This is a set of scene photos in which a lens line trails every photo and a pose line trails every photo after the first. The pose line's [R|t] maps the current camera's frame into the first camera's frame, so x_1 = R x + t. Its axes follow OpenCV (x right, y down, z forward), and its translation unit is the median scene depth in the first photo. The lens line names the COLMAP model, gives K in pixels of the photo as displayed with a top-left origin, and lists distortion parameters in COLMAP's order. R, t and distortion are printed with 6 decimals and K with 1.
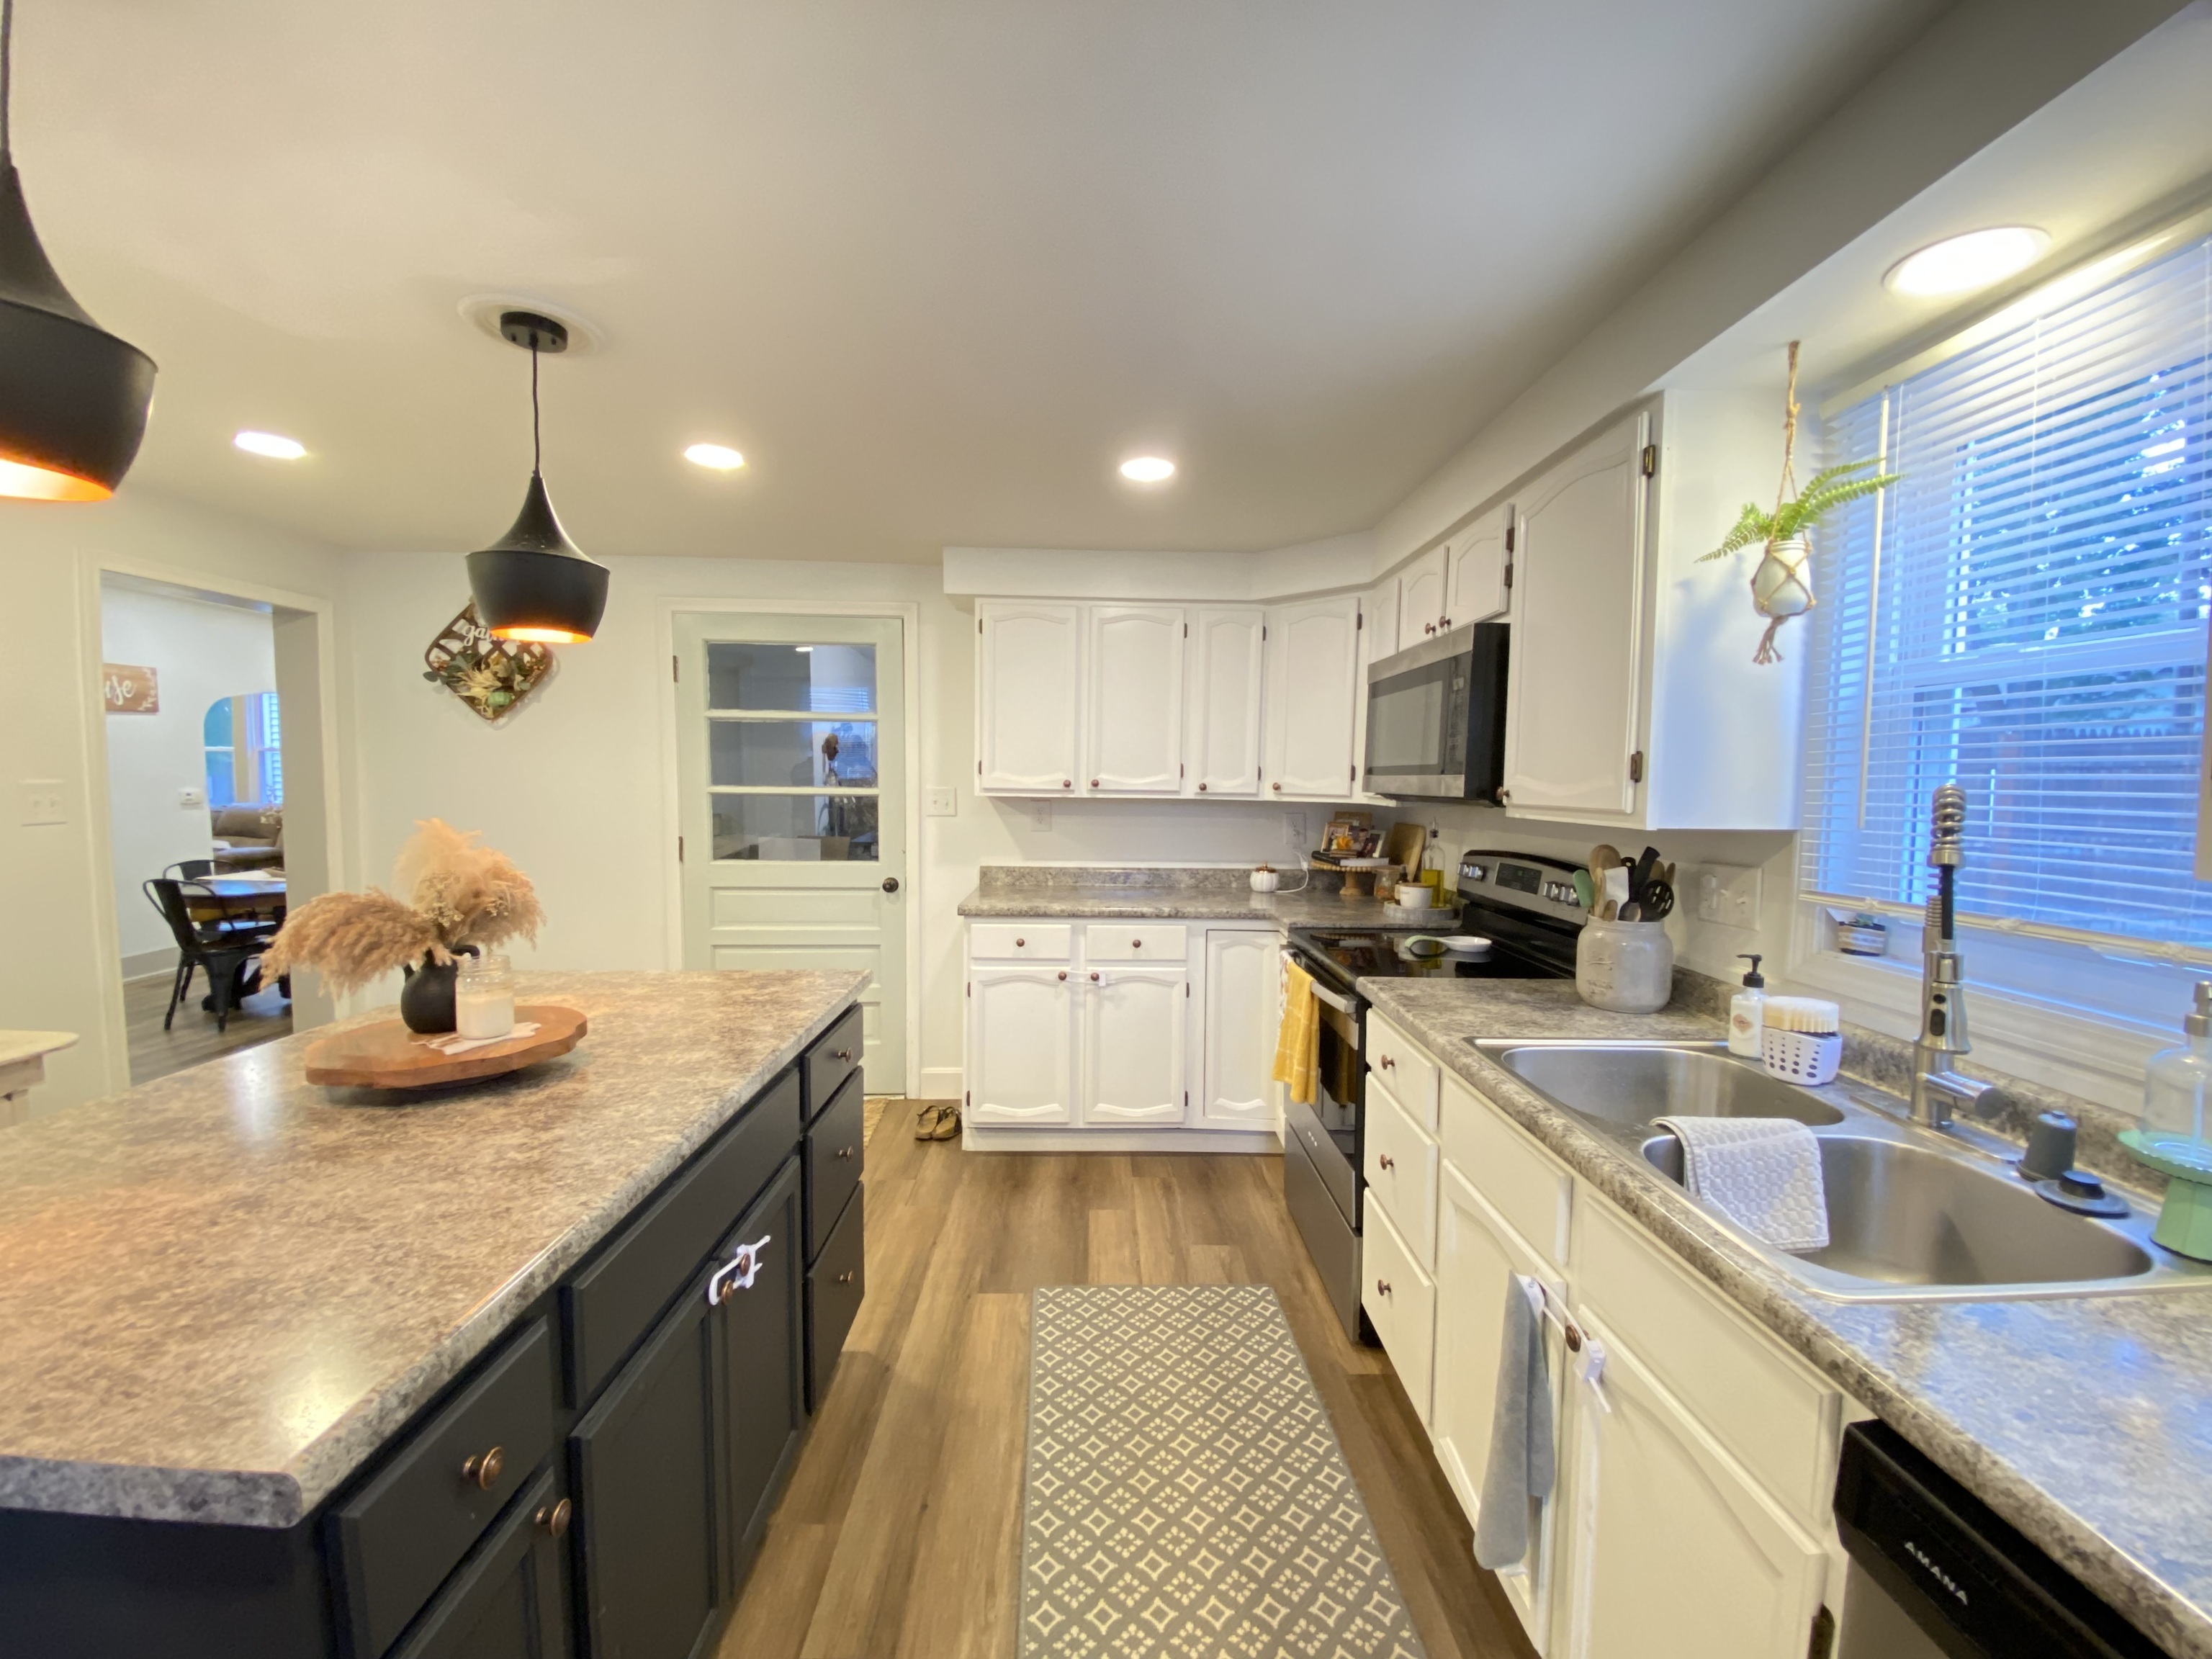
lens RADIAL K [[895.9, 0, 1108.0], [0, 895.9, 832.1], [0, 0, 1]] dist [-0.013999, -0.004936]
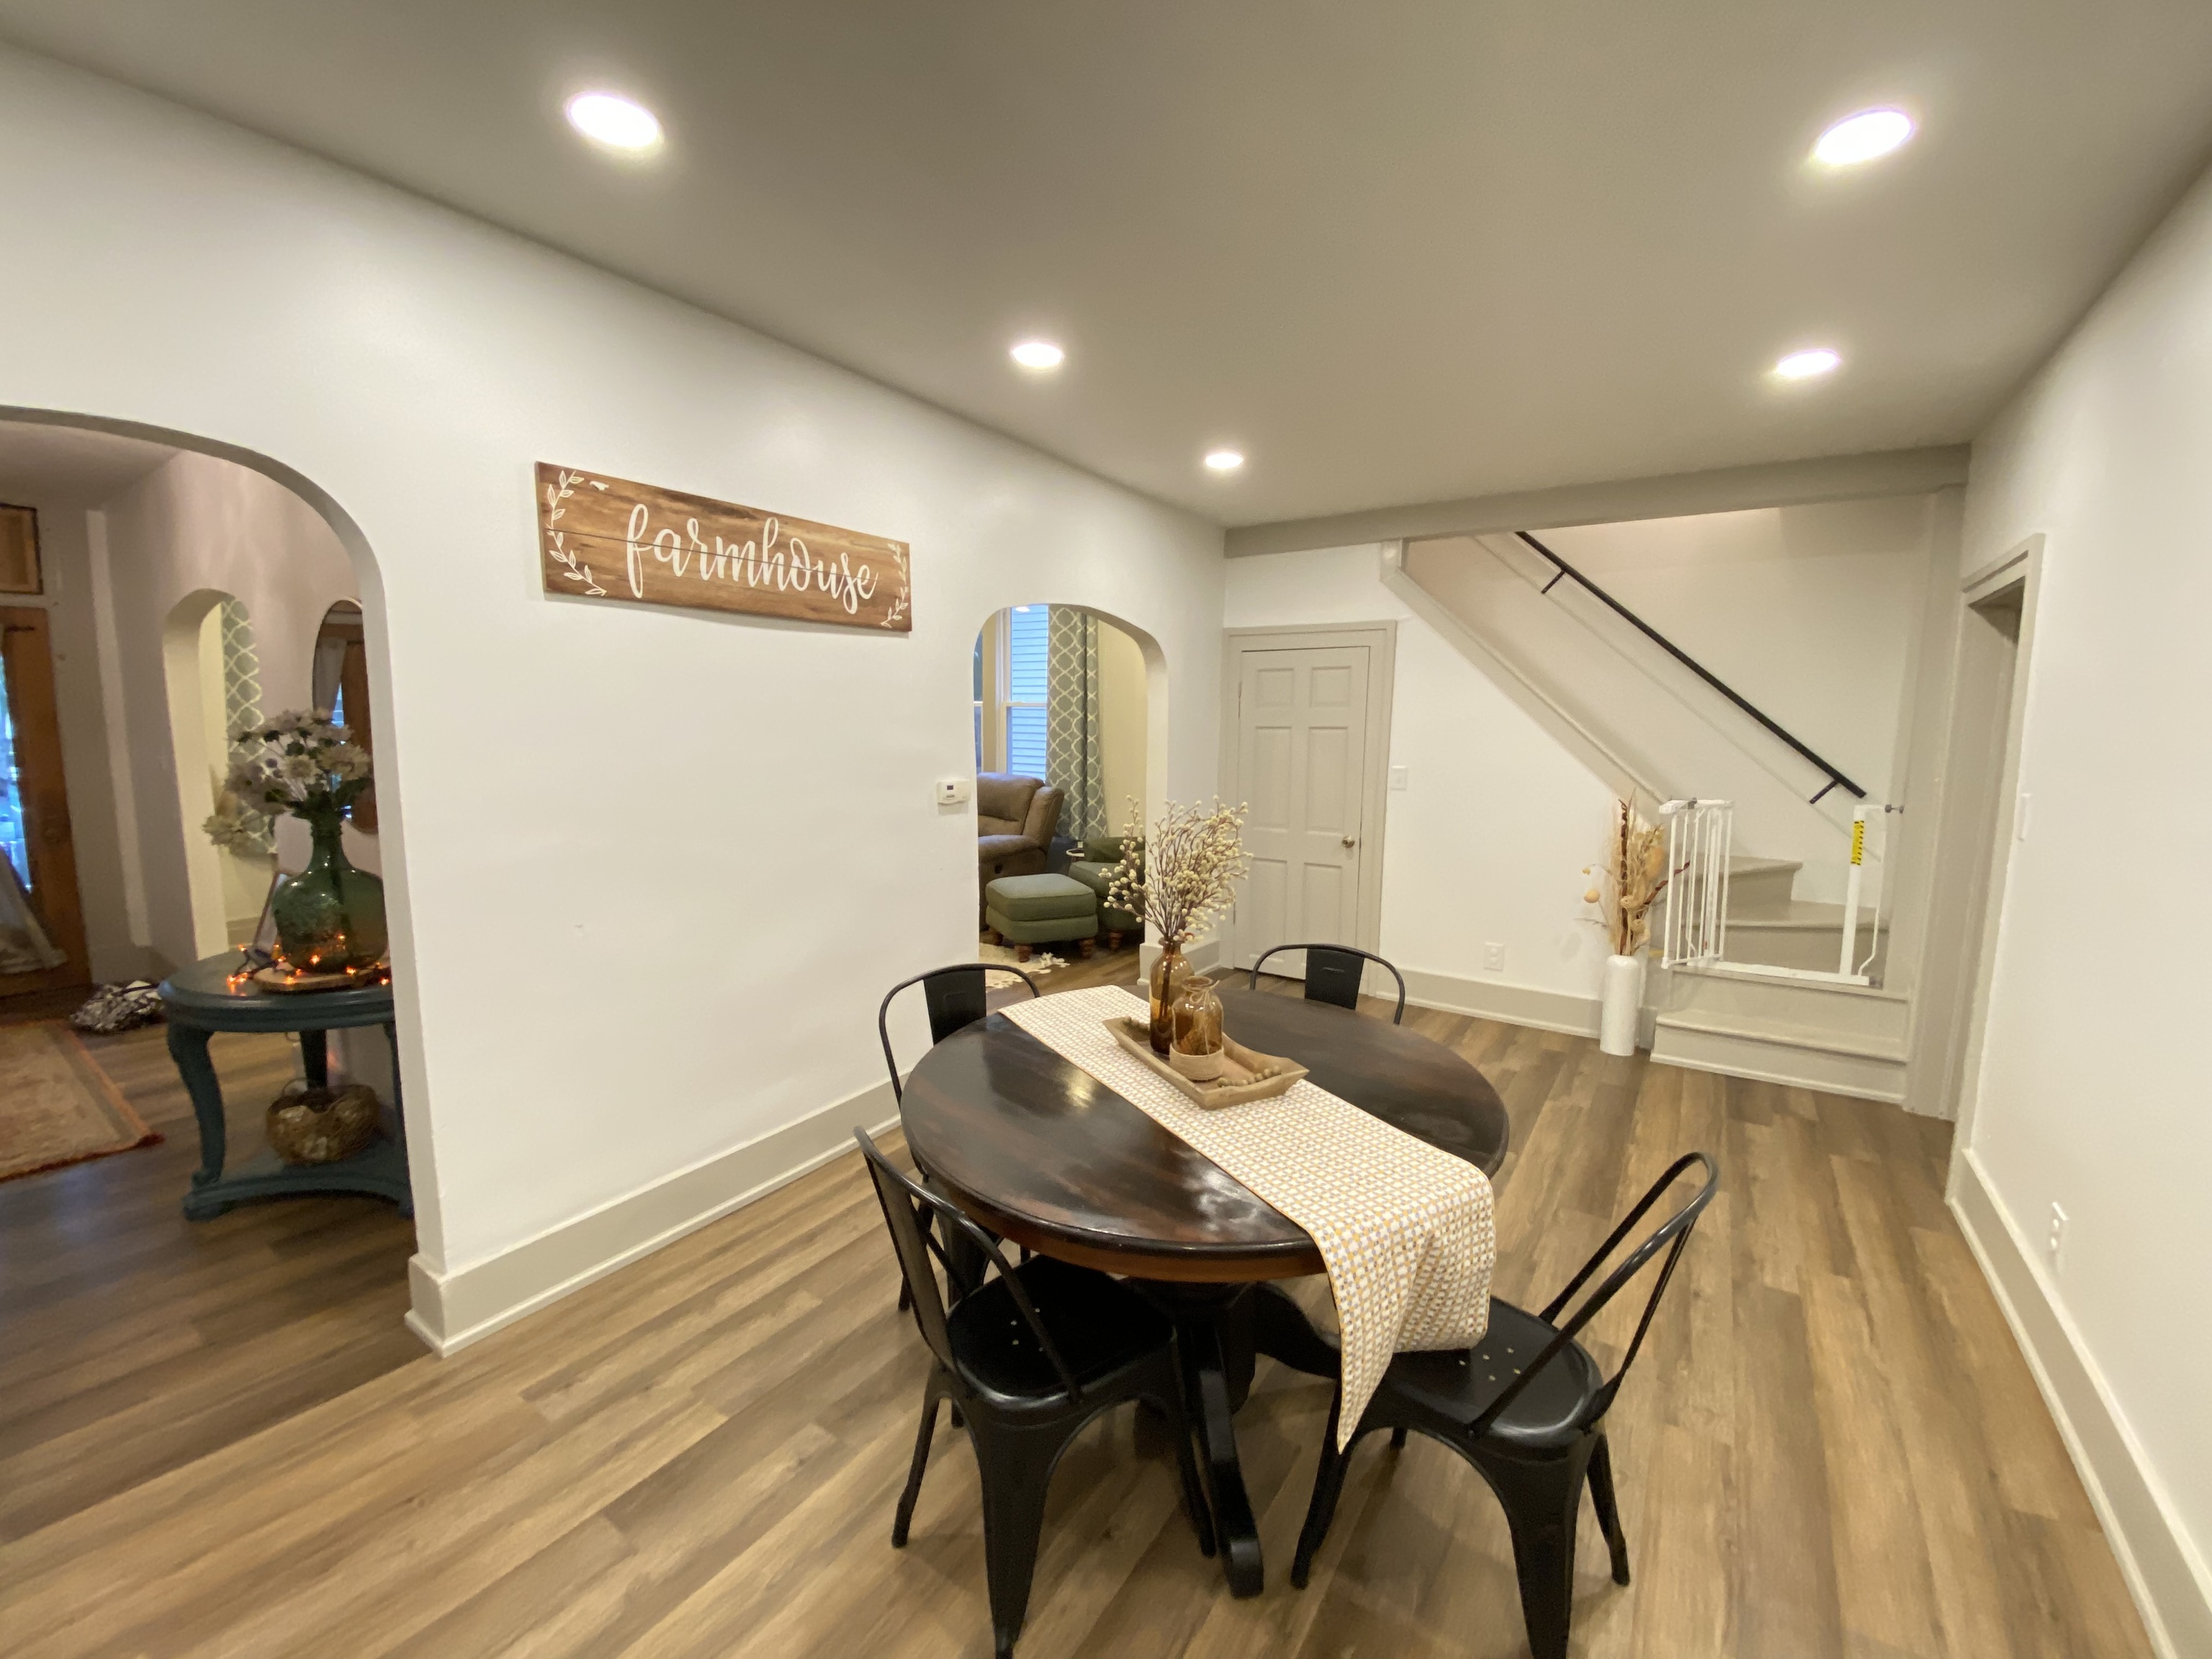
lens RADIAL K [[905.7, 0, 1107.4], [0, 905.7, 828.1], [0, 0, 1]] dist [0.003063, -0.005740]
pose [[0.812327, 0.054285, -0.580670, -0.693581], [-0.032229, 0.998316, 0.048243, -0.053696], [0.582311, -0.020475, 0.812708, 0.647492]]
